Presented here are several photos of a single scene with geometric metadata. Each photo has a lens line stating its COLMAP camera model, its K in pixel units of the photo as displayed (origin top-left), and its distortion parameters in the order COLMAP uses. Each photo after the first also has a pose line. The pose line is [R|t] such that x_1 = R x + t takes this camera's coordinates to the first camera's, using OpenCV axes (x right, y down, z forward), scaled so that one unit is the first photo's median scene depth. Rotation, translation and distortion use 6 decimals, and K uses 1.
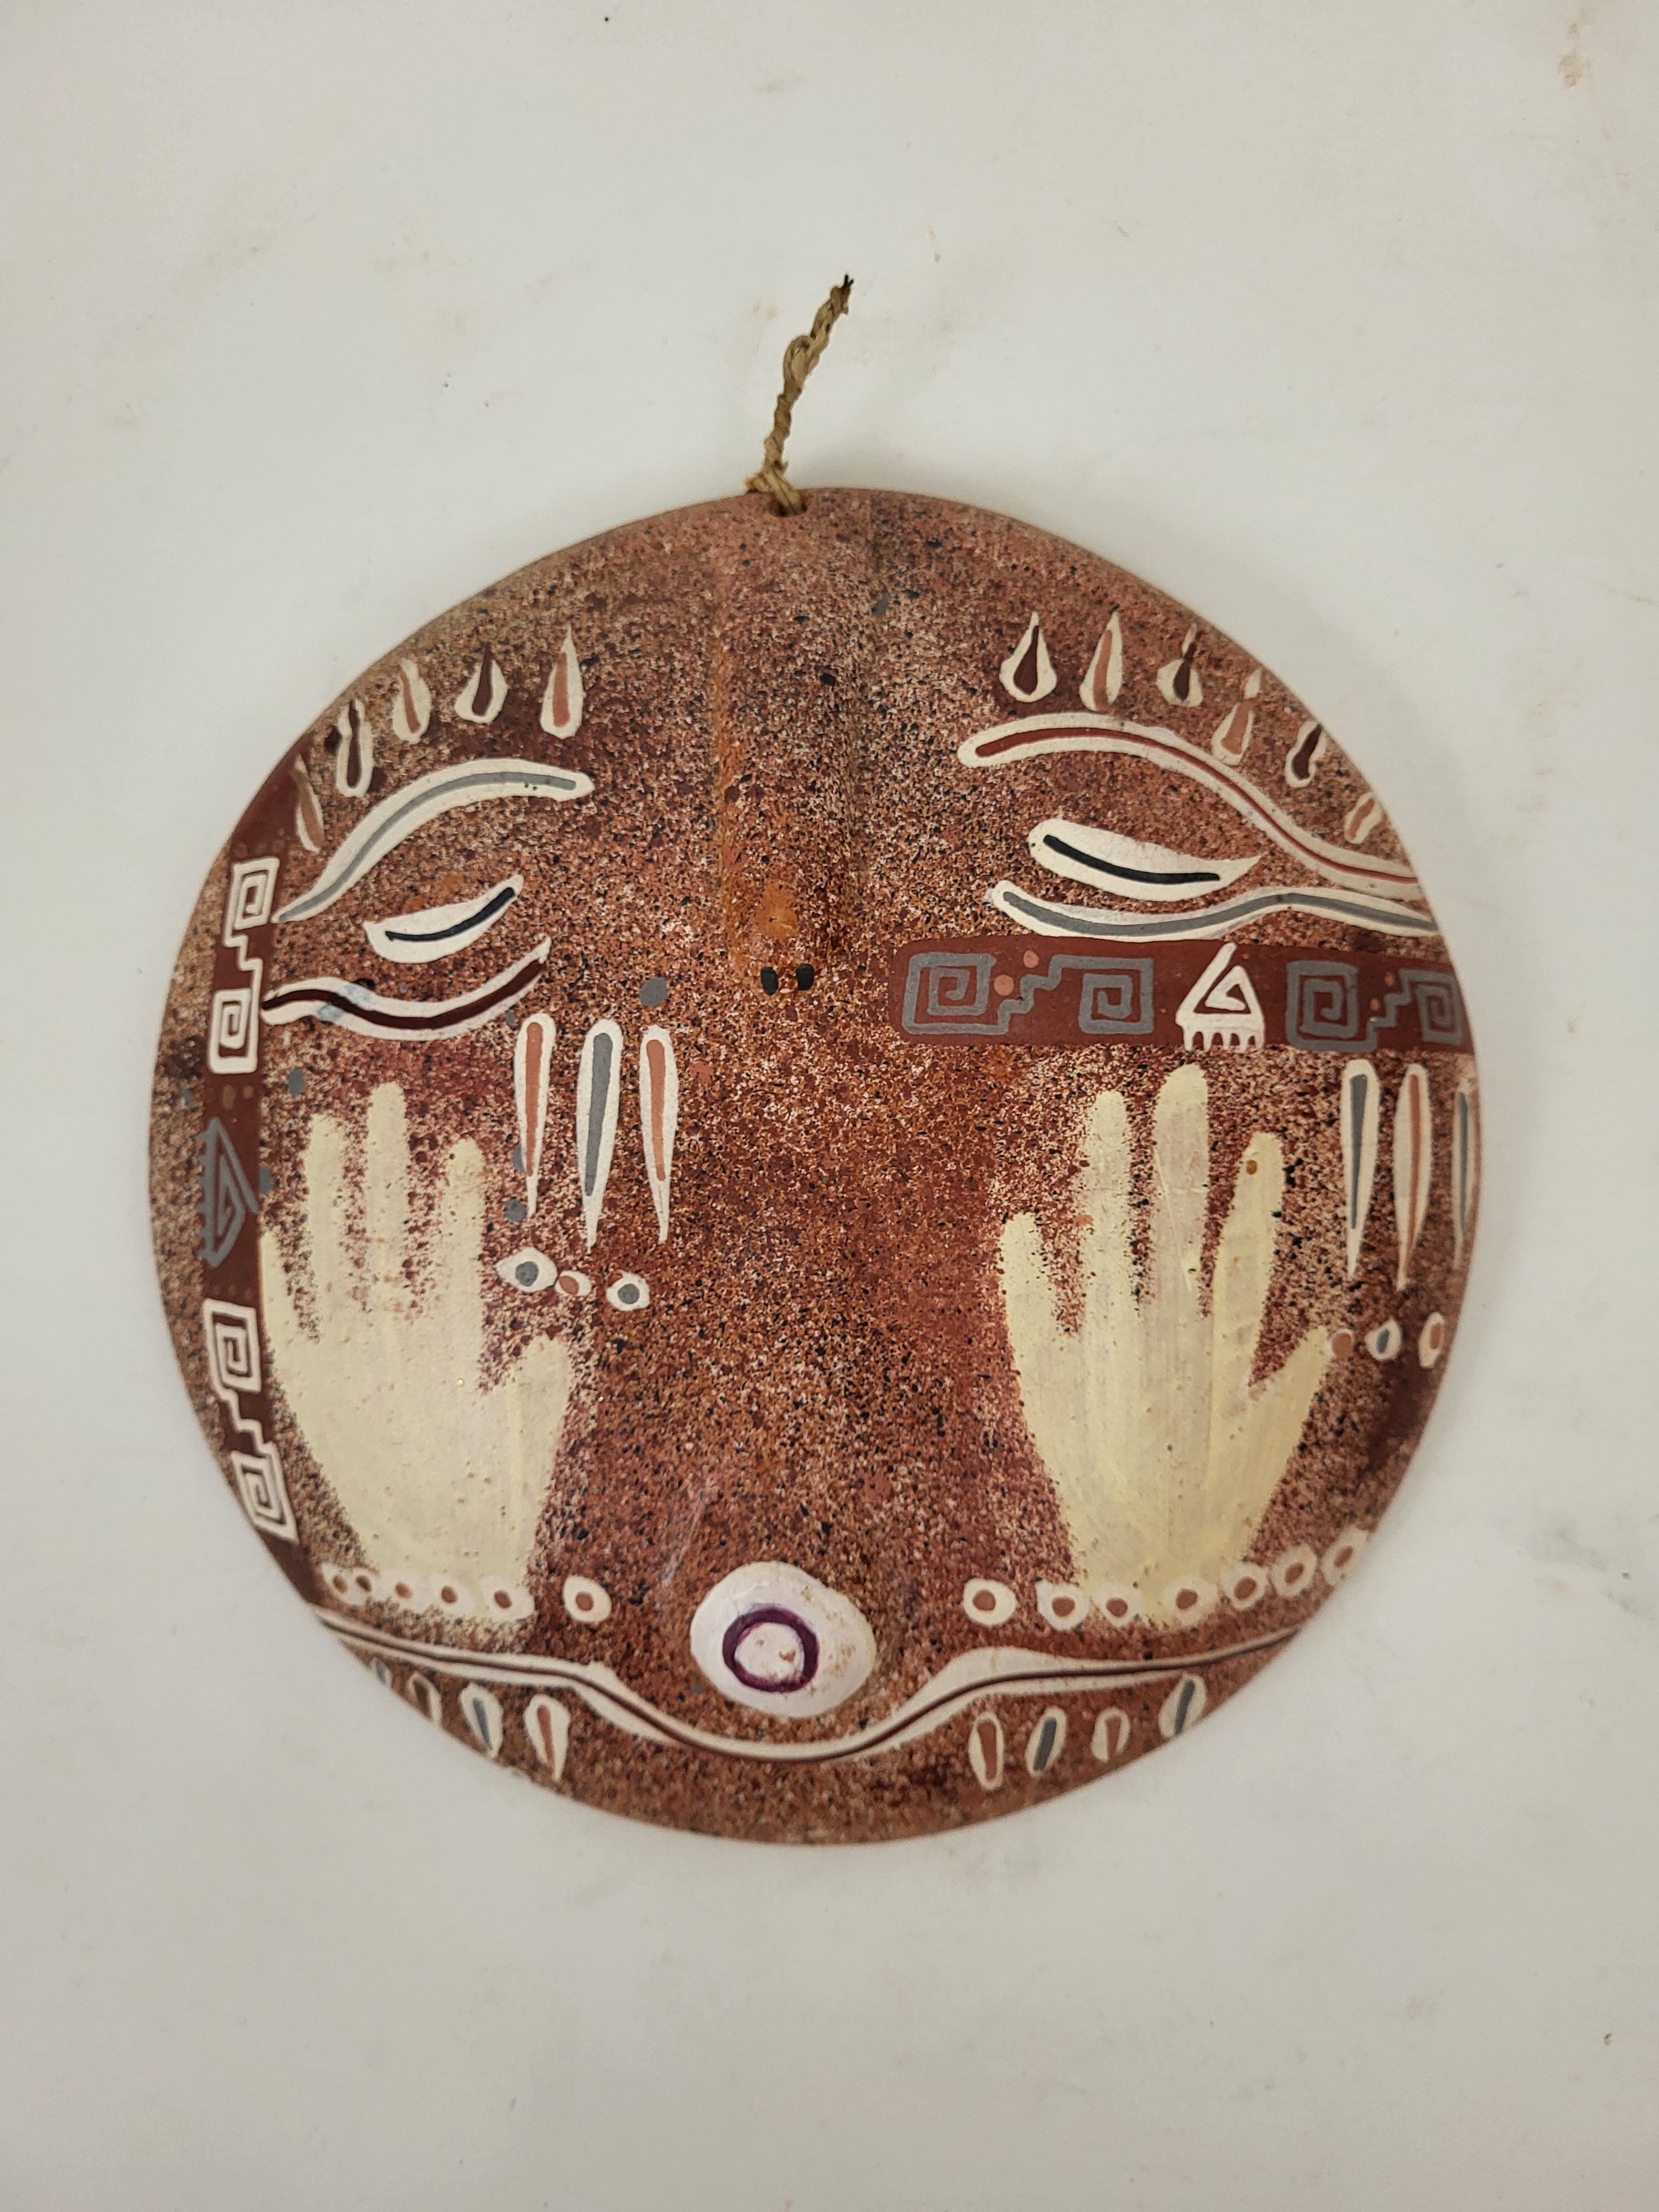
lens RADIAL K [[1762.9, 0, 817.5], [0, 1762.9, 1115.0], [0, 0, 1]] dist [-0.010146, -0.009041]
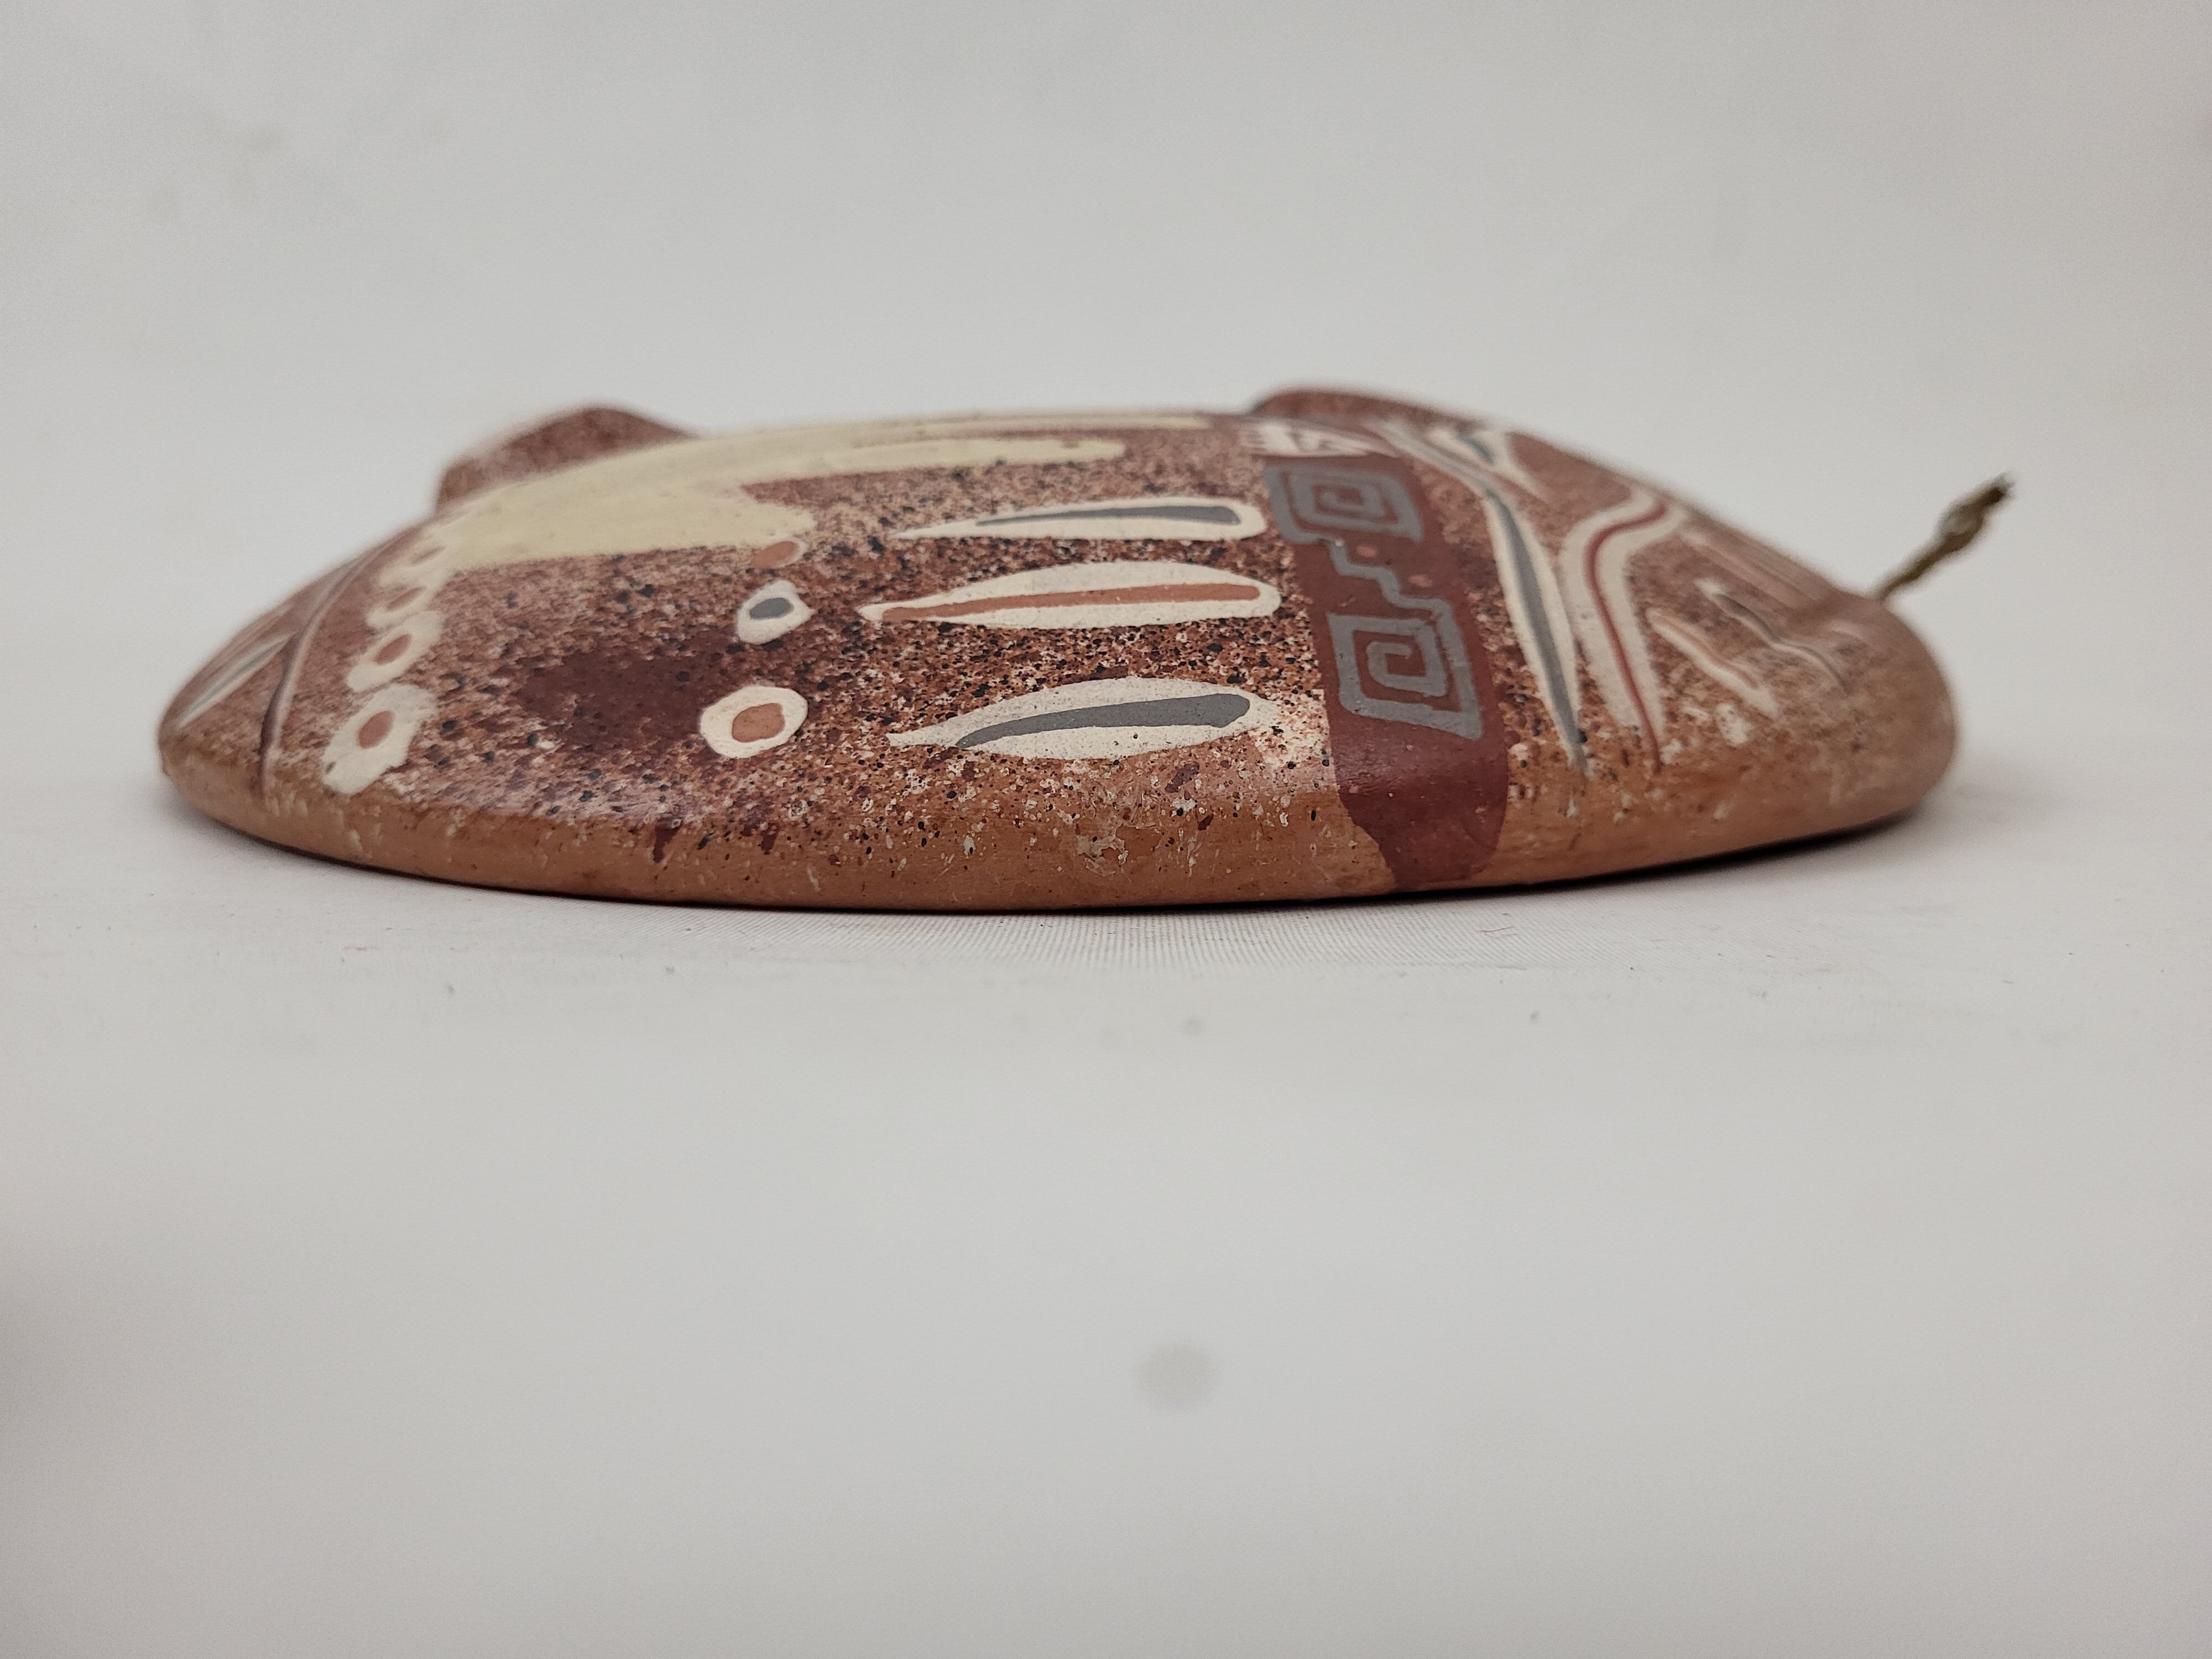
lens RADIAL K [[1762.9, 0, 1104.9], [0, 1762.9, 829.4], [0, 0, 1]] dist [-0.010146, -0.009041]
pose [[0.056669, 0.176555, -0.982658, 0.910805], [-0.997167, 0.058768, -0.046947, 0.055750], [0.049460, 0.982535, 0.179386, 1.004524]]
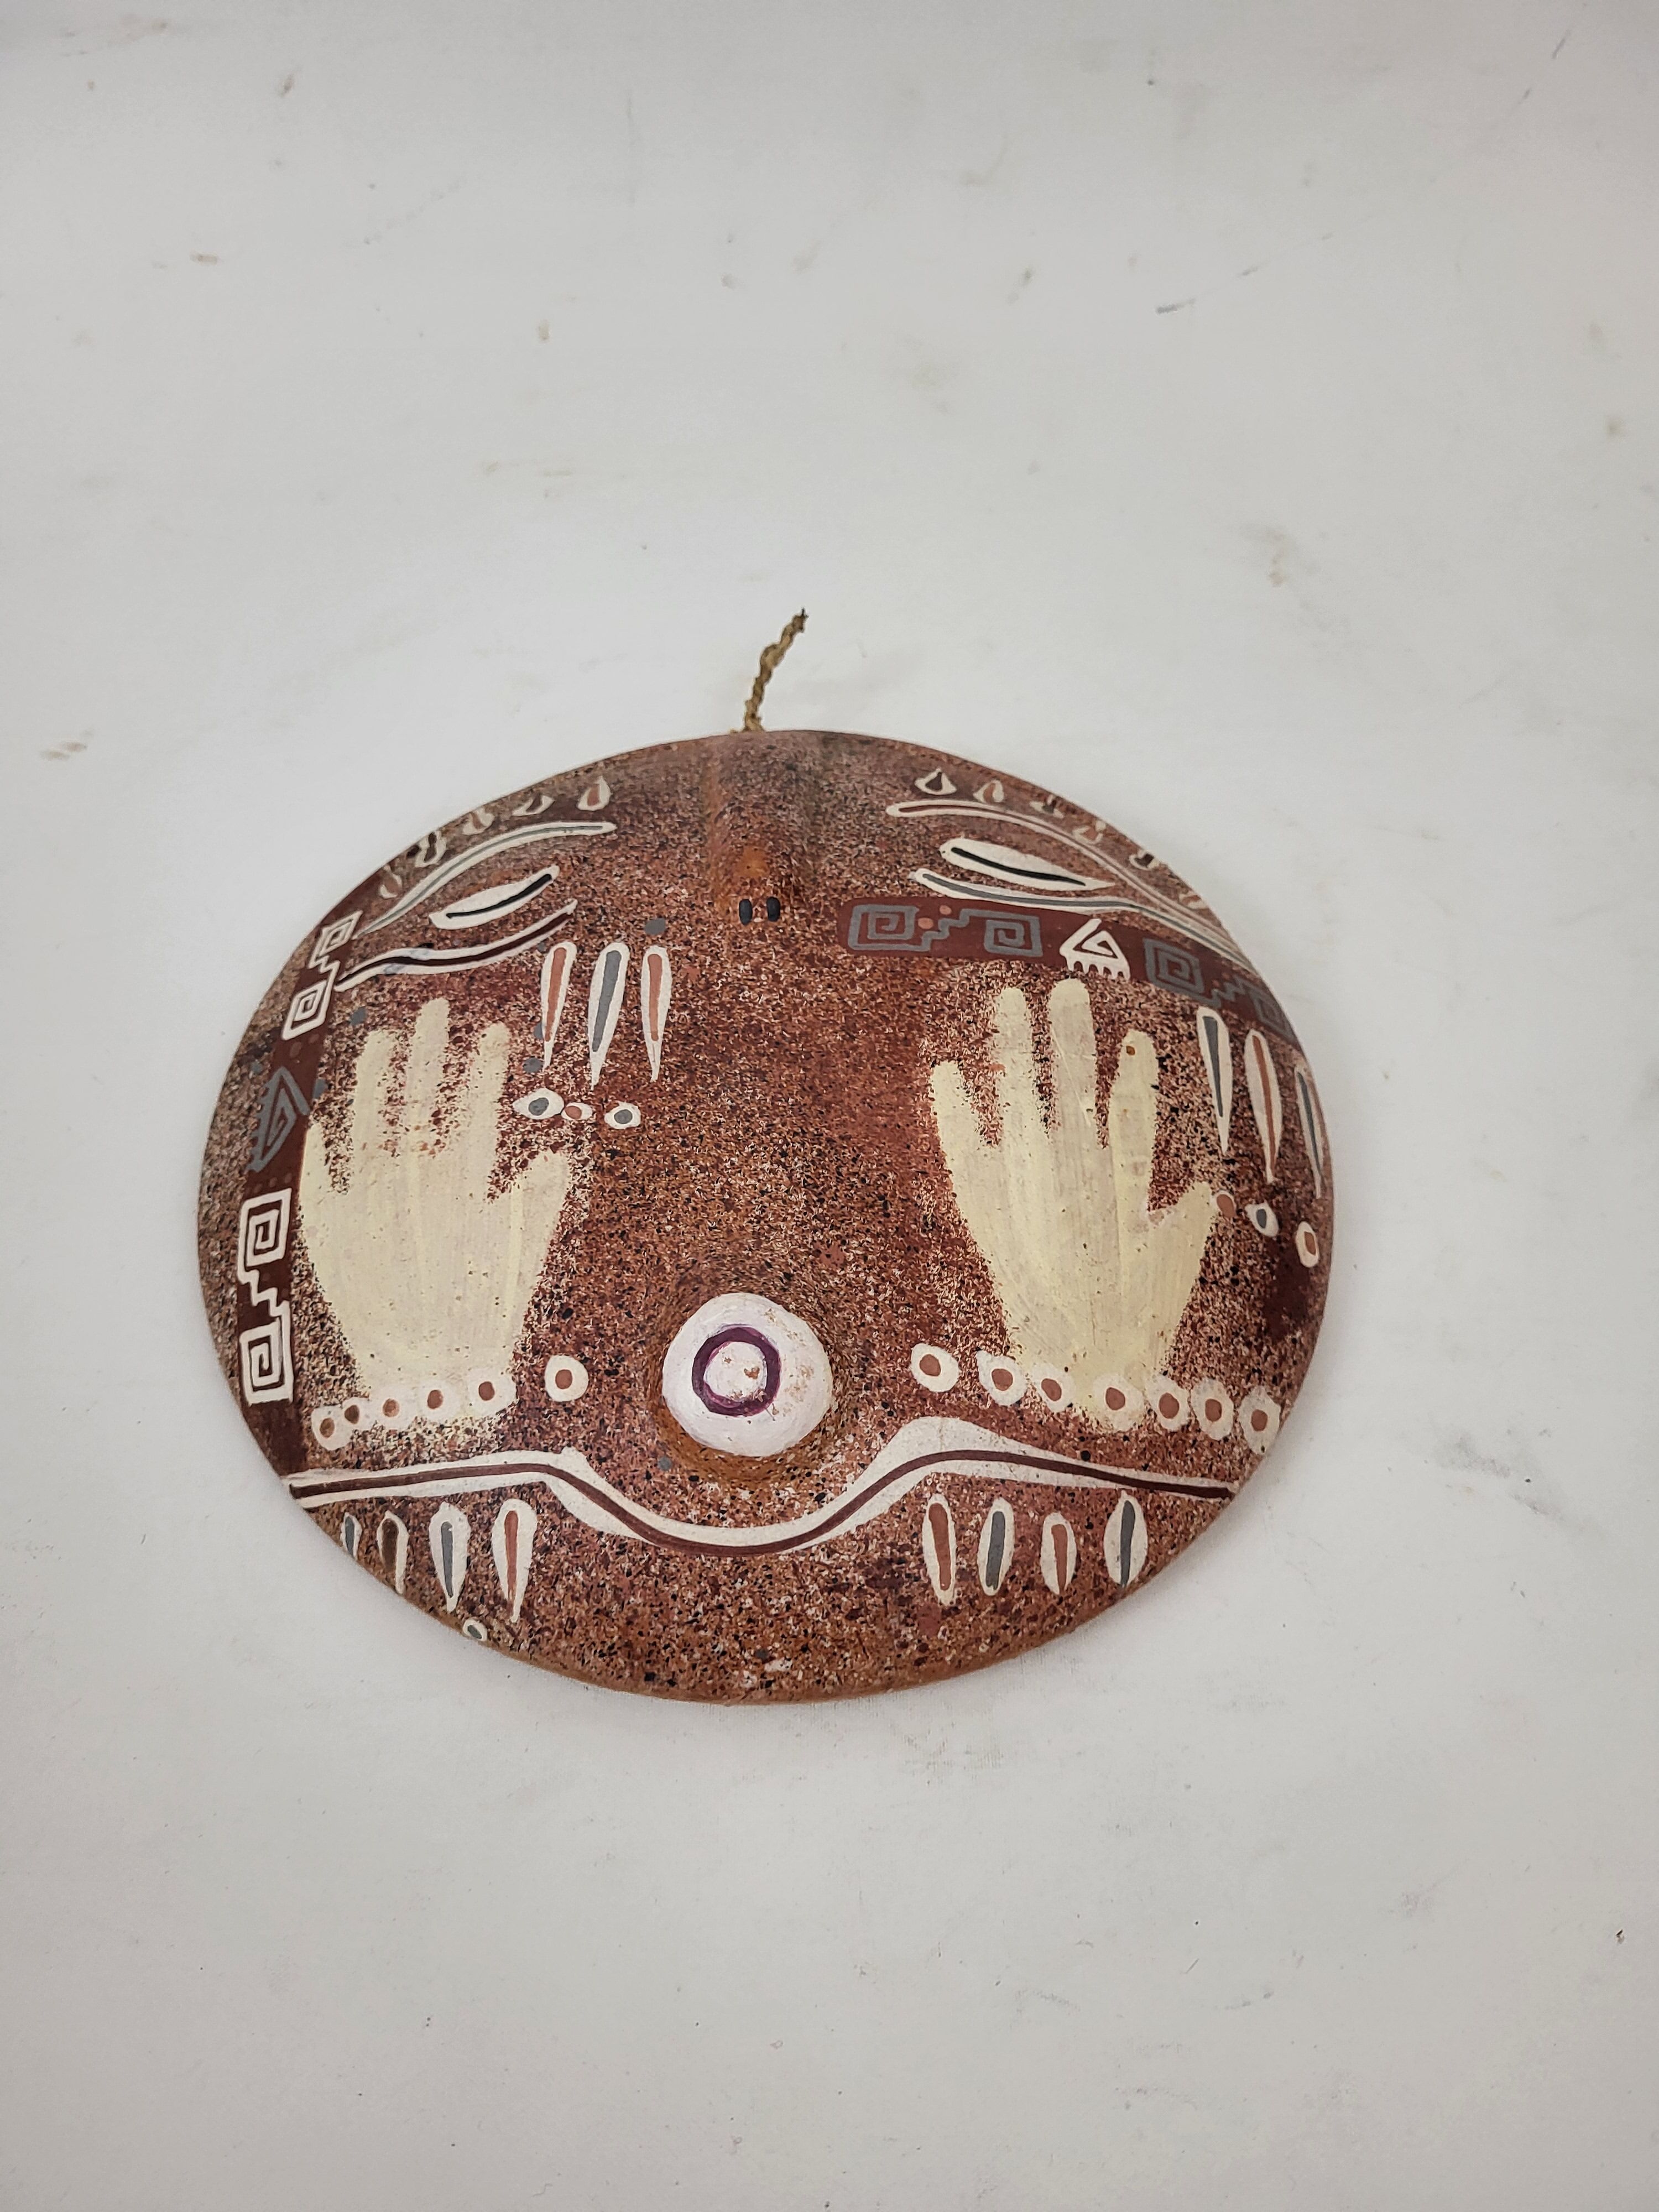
lens RADIAL K [[1762.9, 0, 830.7], [0, 1762.9, 1111.4], [0, 0, 1]] dist [-0.010146, -0.009041]
pose [[0.999126, 0.015220, 0.038941, -0.012577], [0.009002, 0.831233, -0.555851, 0.741424], [-0.040829, 0.555716, 0.830369, -0.001773]]
